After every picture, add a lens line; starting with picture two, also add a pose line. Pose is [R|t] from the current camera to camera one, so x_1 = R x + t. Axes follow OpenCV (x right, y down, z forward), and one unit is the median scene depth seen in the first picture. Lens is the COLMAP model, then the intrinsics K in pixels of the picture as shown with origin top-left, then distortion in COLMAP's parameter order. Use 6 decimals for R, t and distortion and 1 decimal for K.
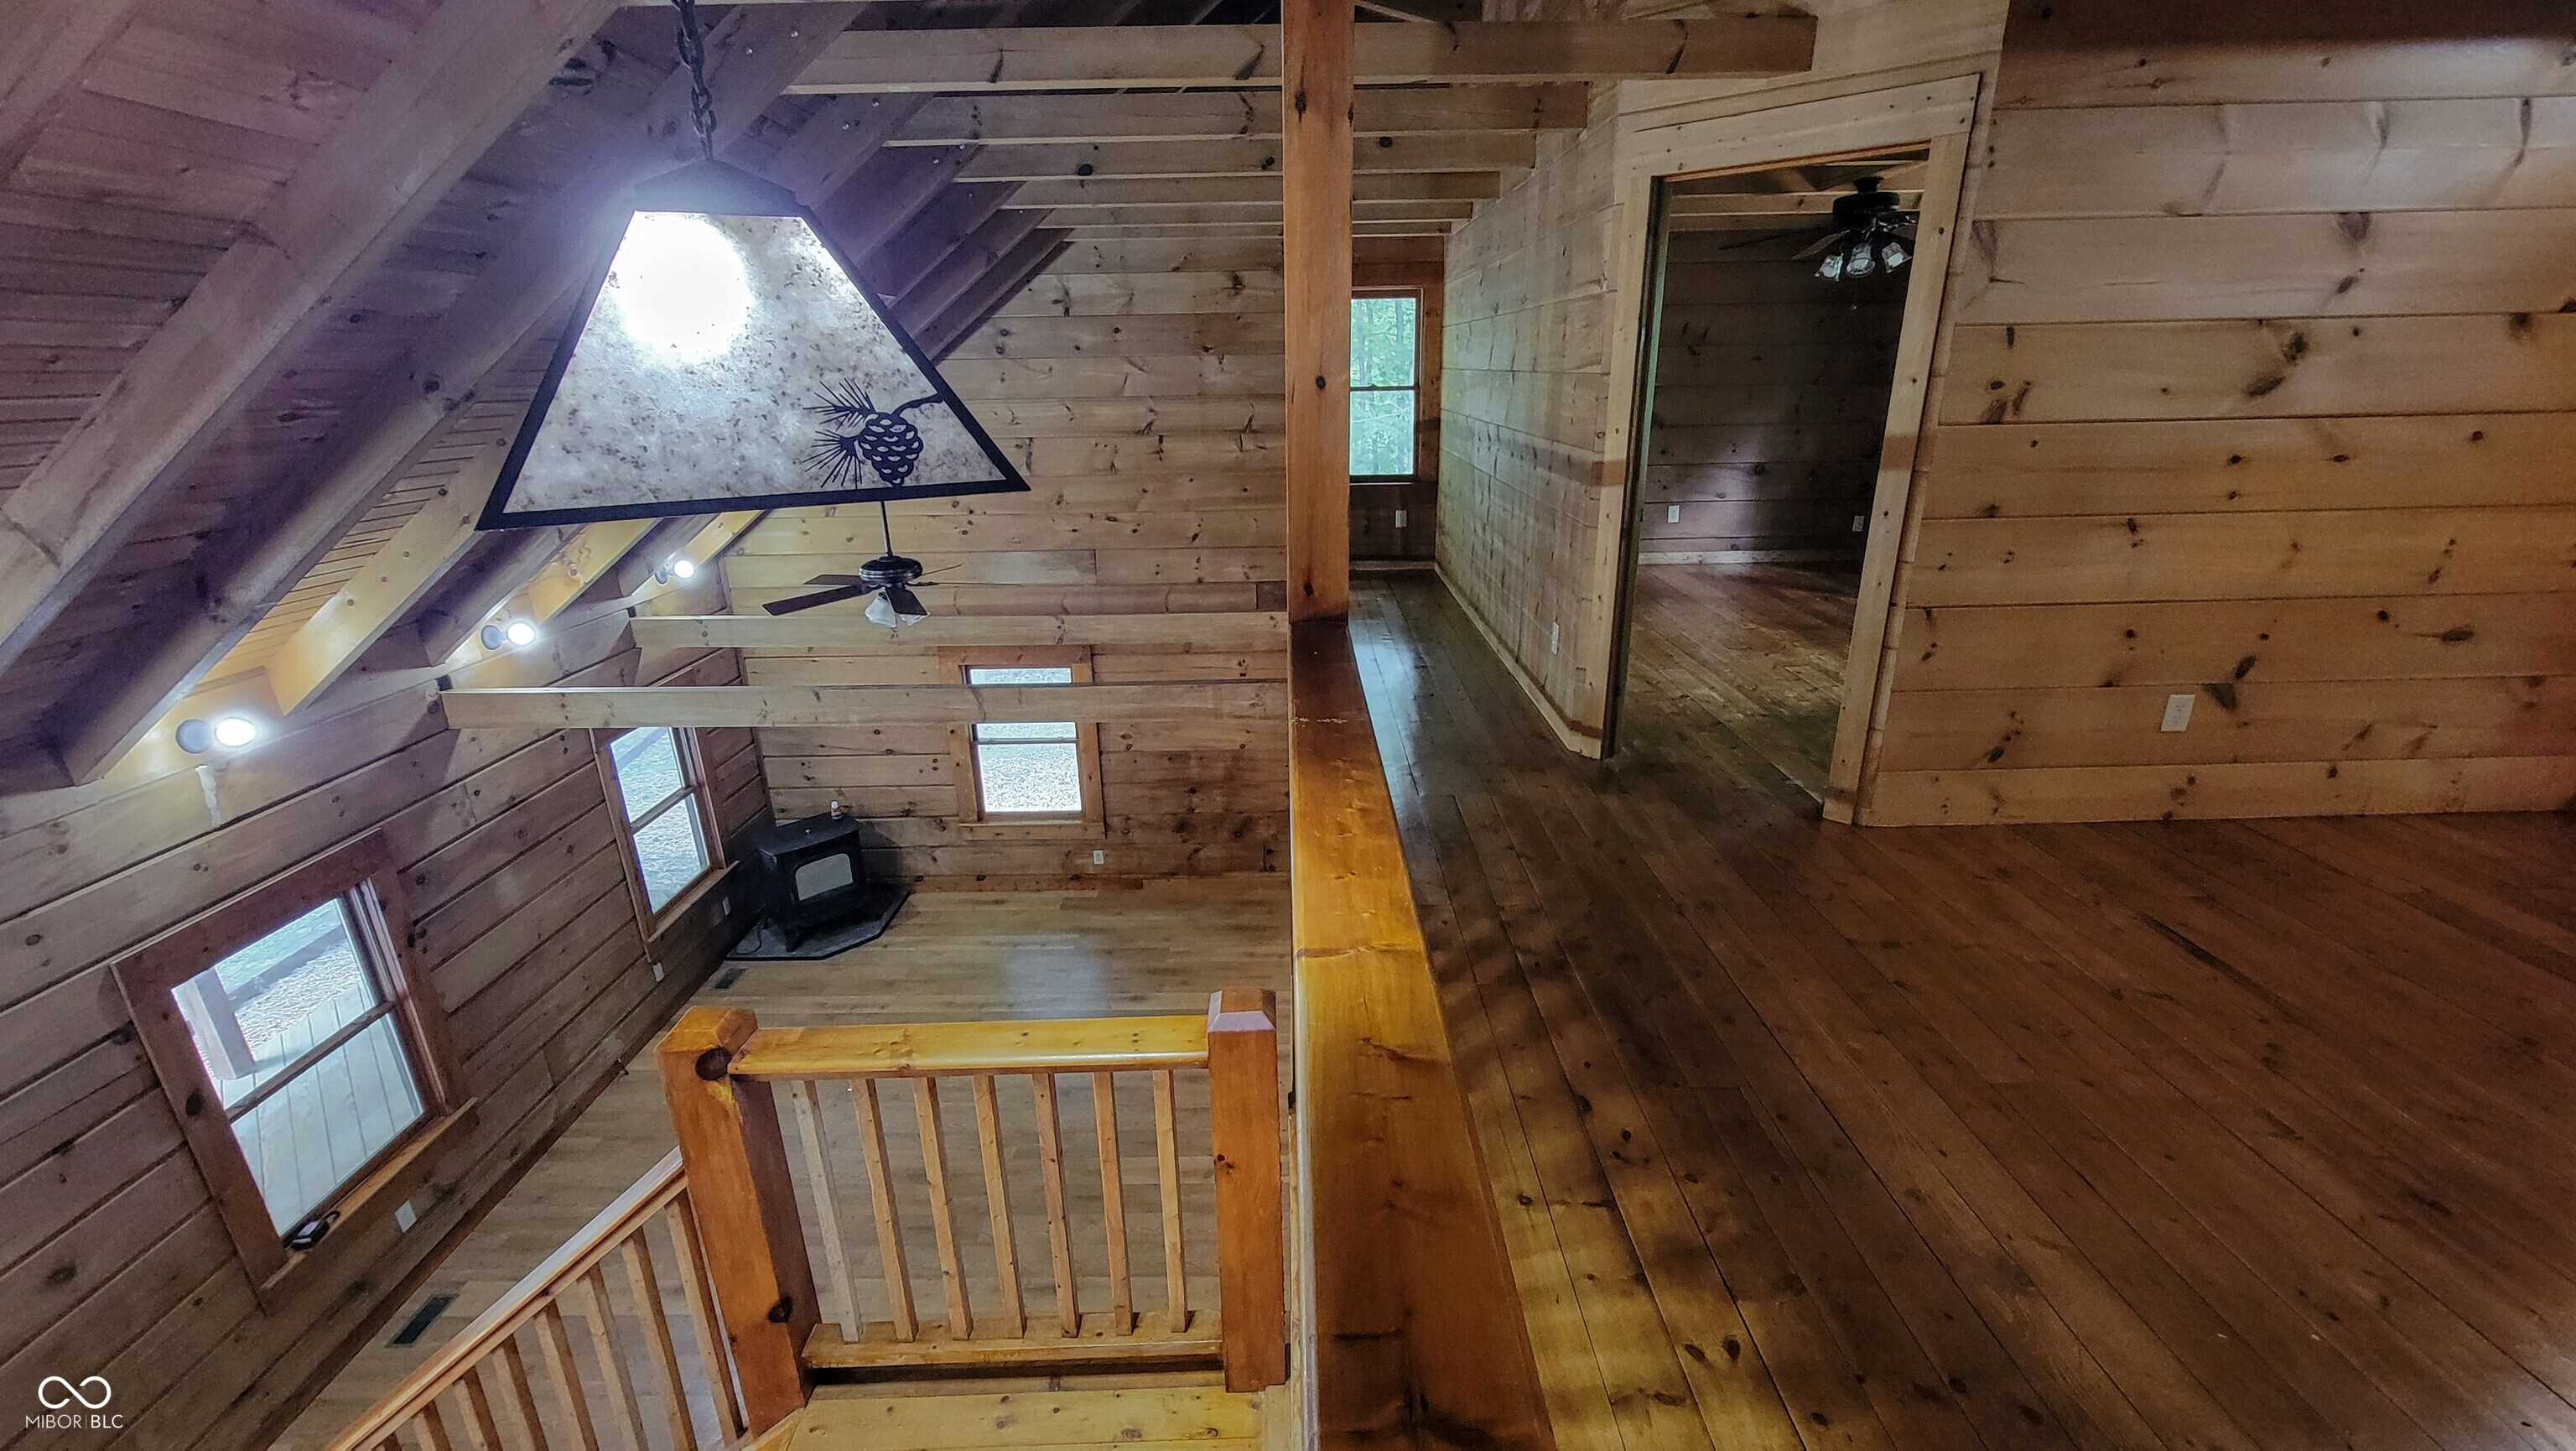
lens RADIAL K [[1048.2, 0, 1286.8], [0, 1048.2, 726.5], [0, 0, 1]] dist [-0.004567, 0.000883]
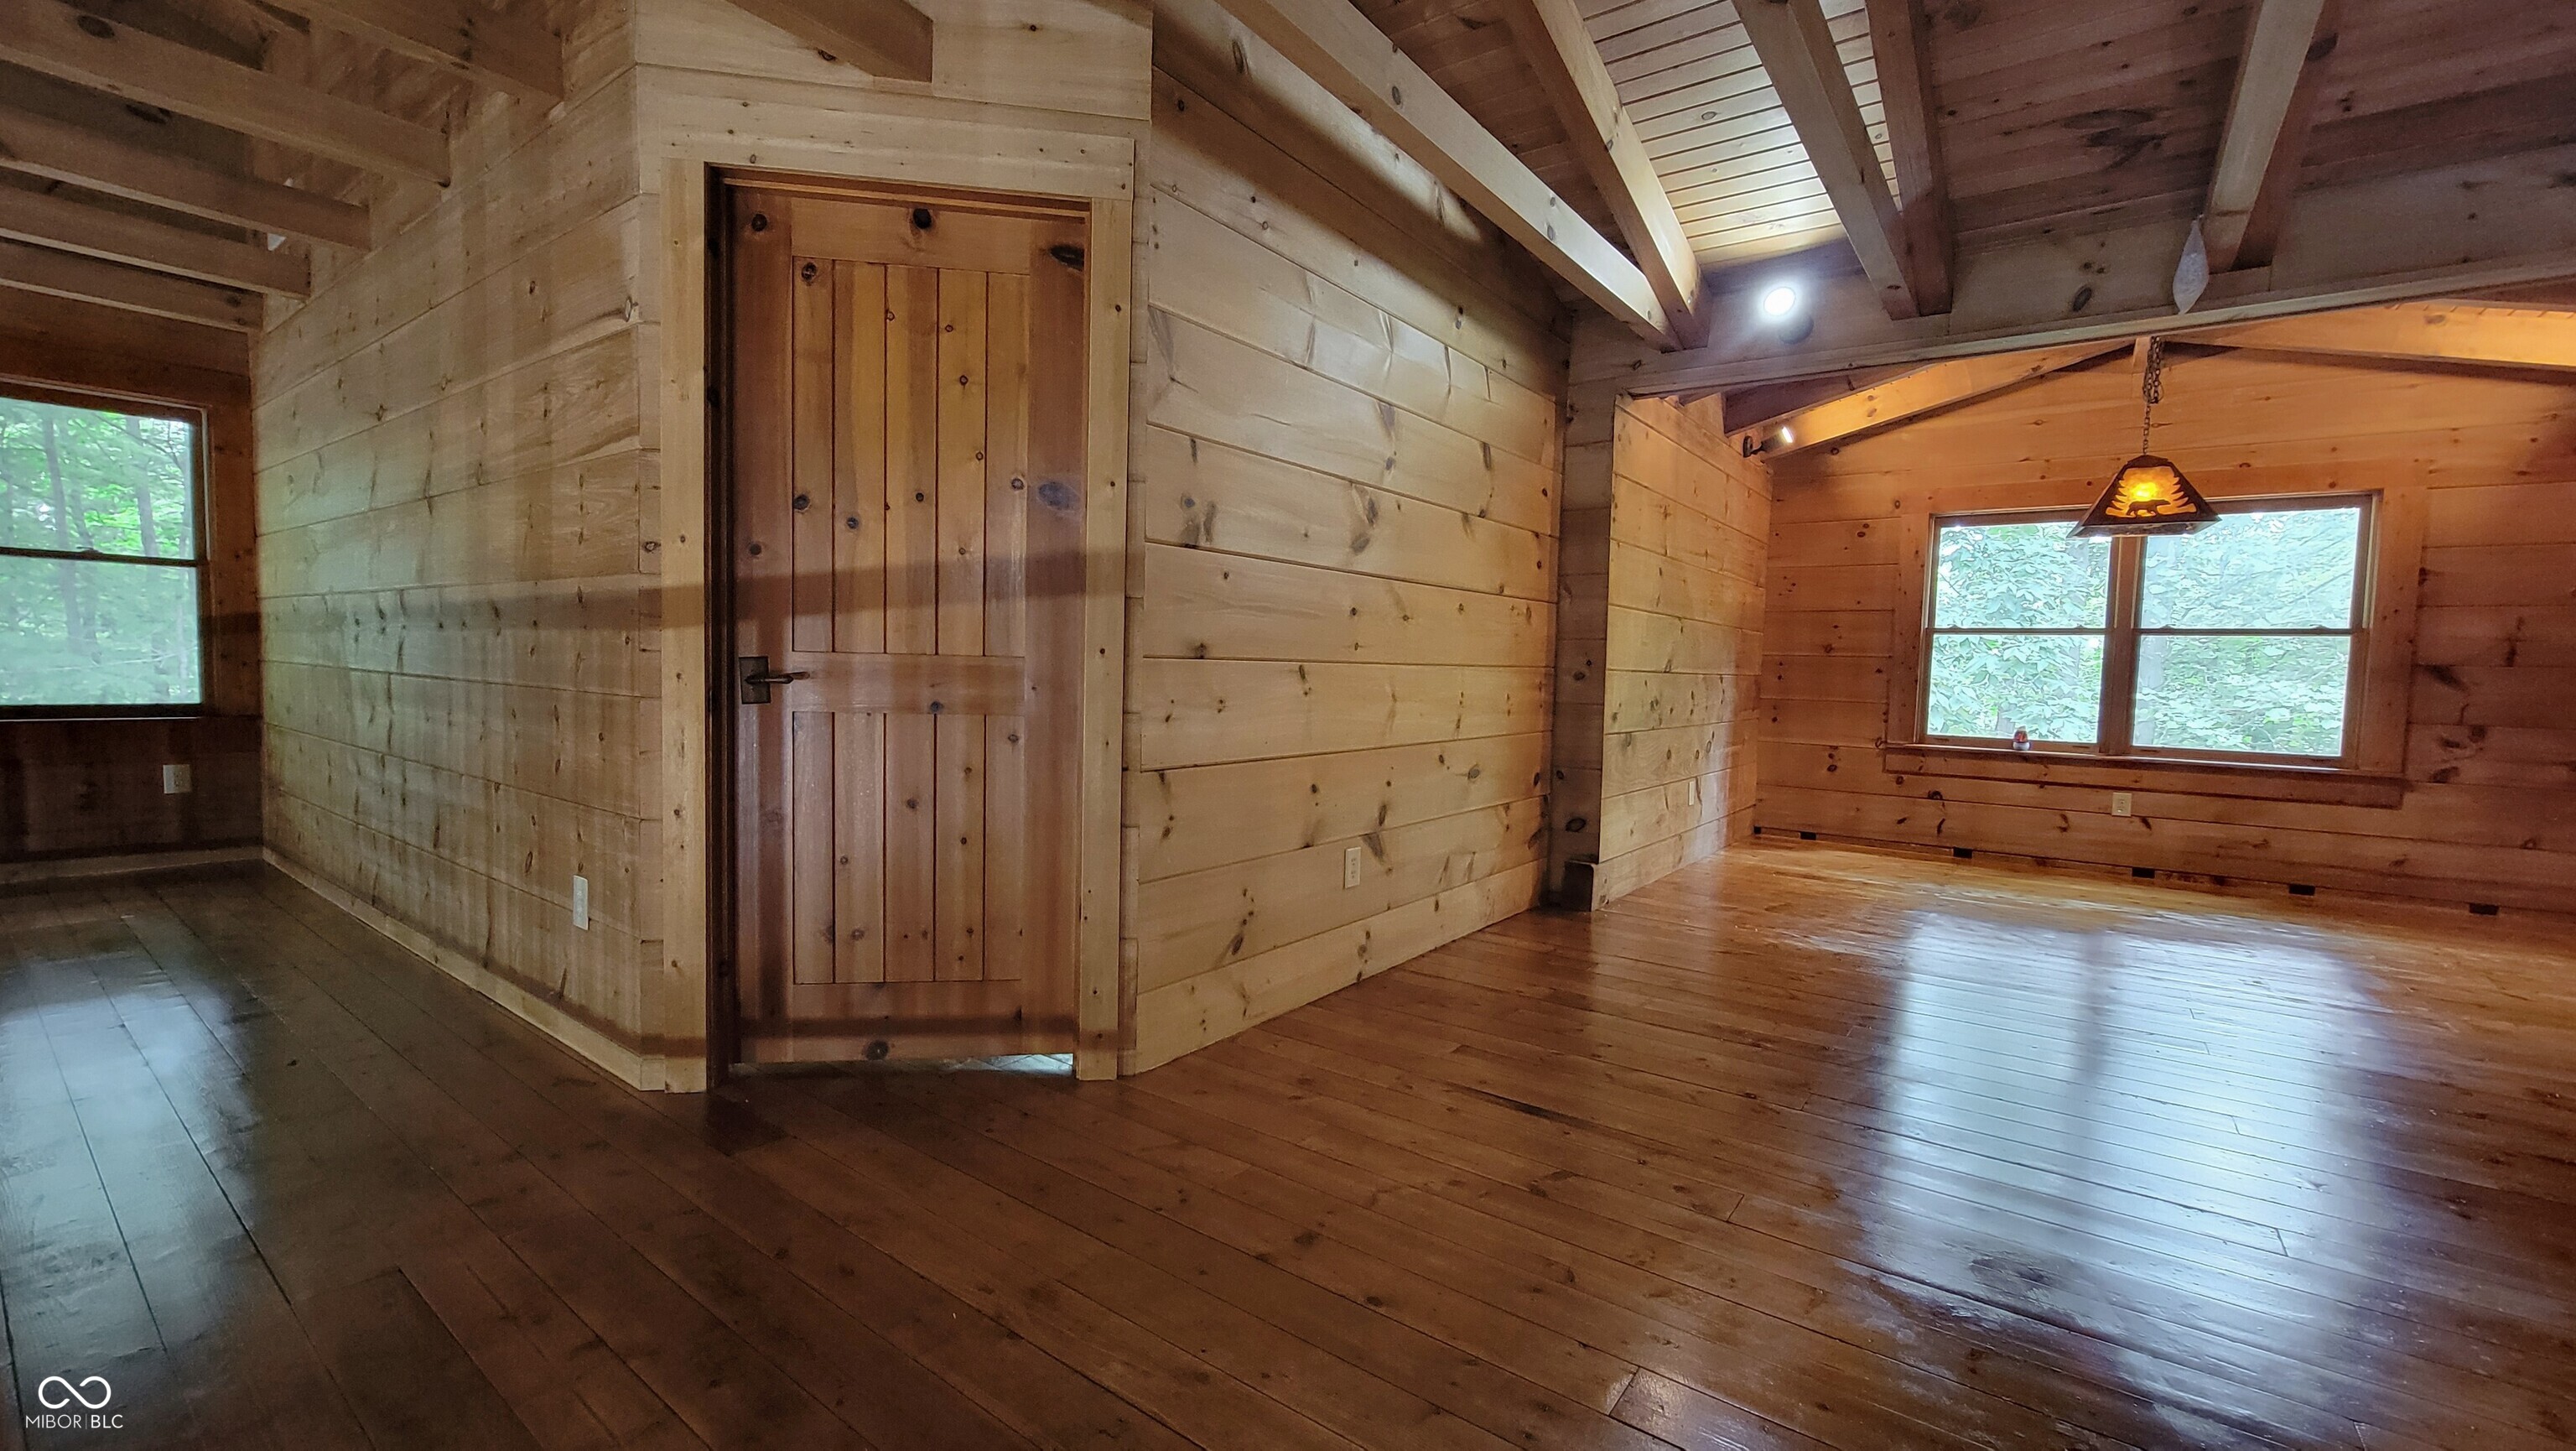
lens RADIAL K [[1053.6, 0, 1300.2], [0, 1053.6, 724.2], [0, 0, 1]] dist [-0.007104, 0.004955]
pose [[0.598990, -0.012358, 0.800661, 0.039458], [0.224753, 0.962283, -0.153290, -0.001351], [-0.768569, 0.271770, 0.579175, 0.422929]]
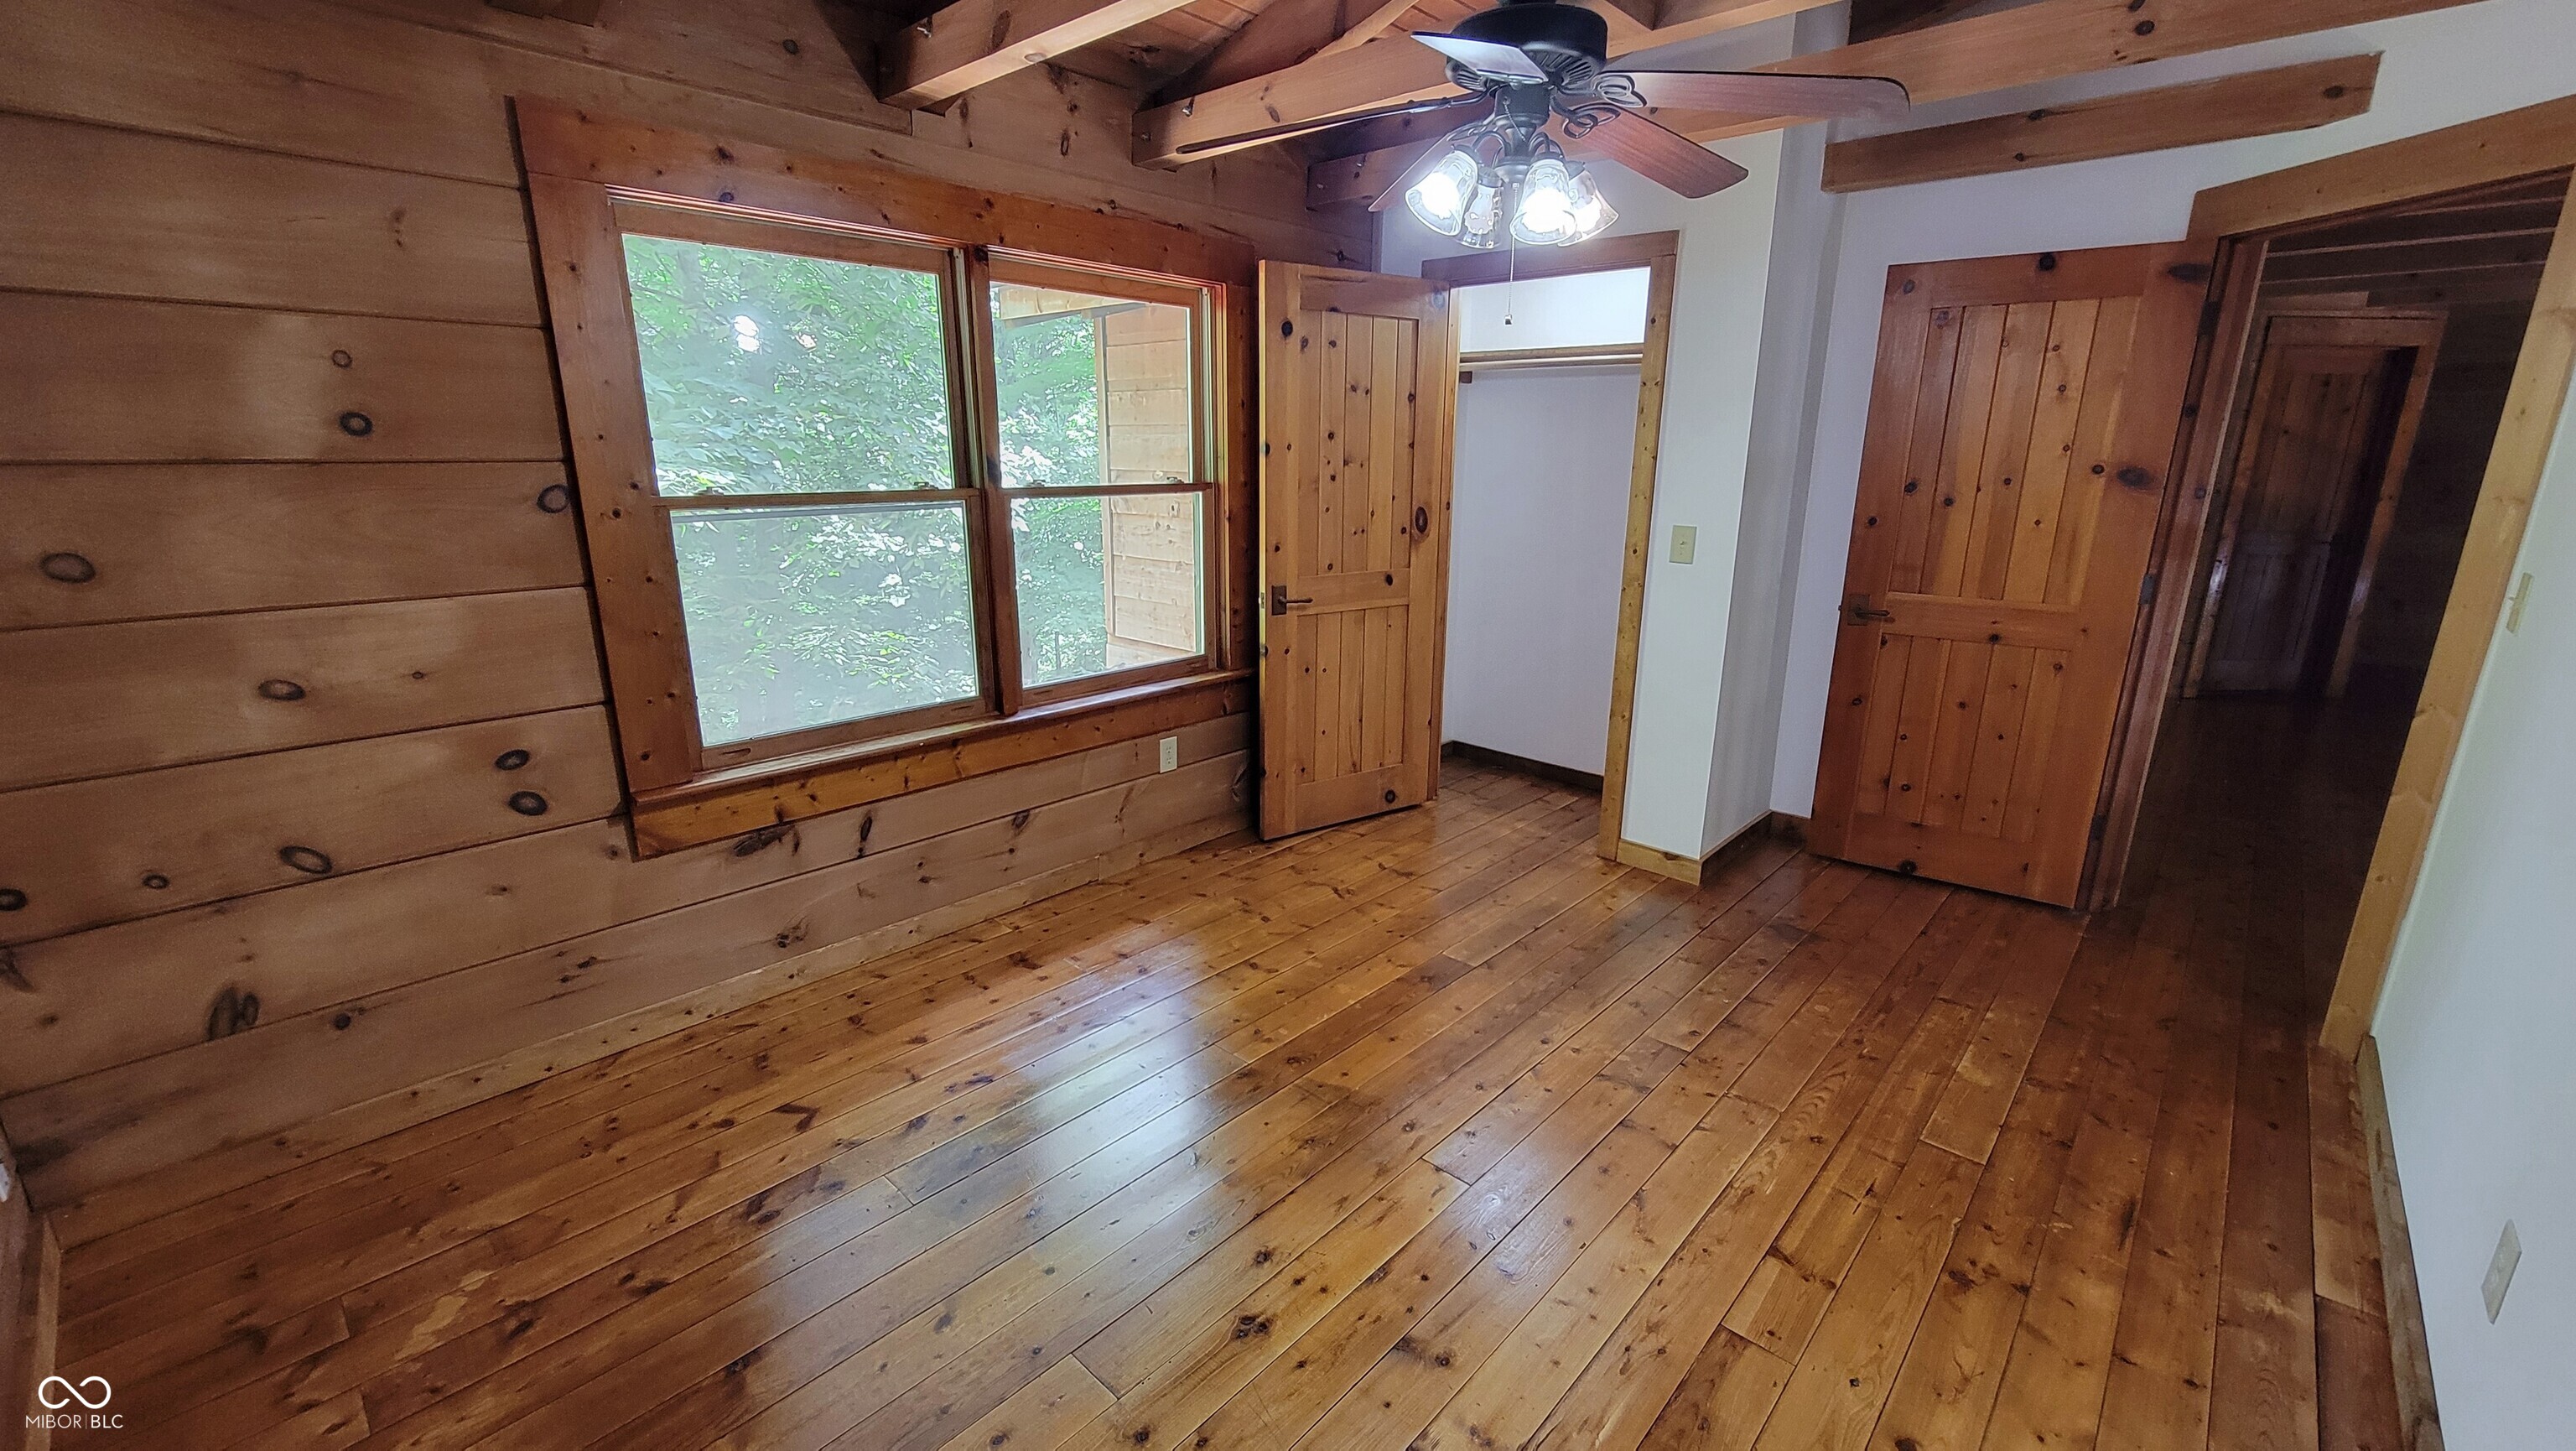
lens RADIAL K [[1050.4, 0, 1286.8], [0, 1050.4, 738.0], [0, 0, 1]] dist [-0.006744, 0.000039]
pose [[-0.731454, -0.165496, 0.661503, 1.303307], [0.229706, 0.853599, 0.467551, -0.291860], [-0.642036, 0.493943, -0.586353, 0.821188]]
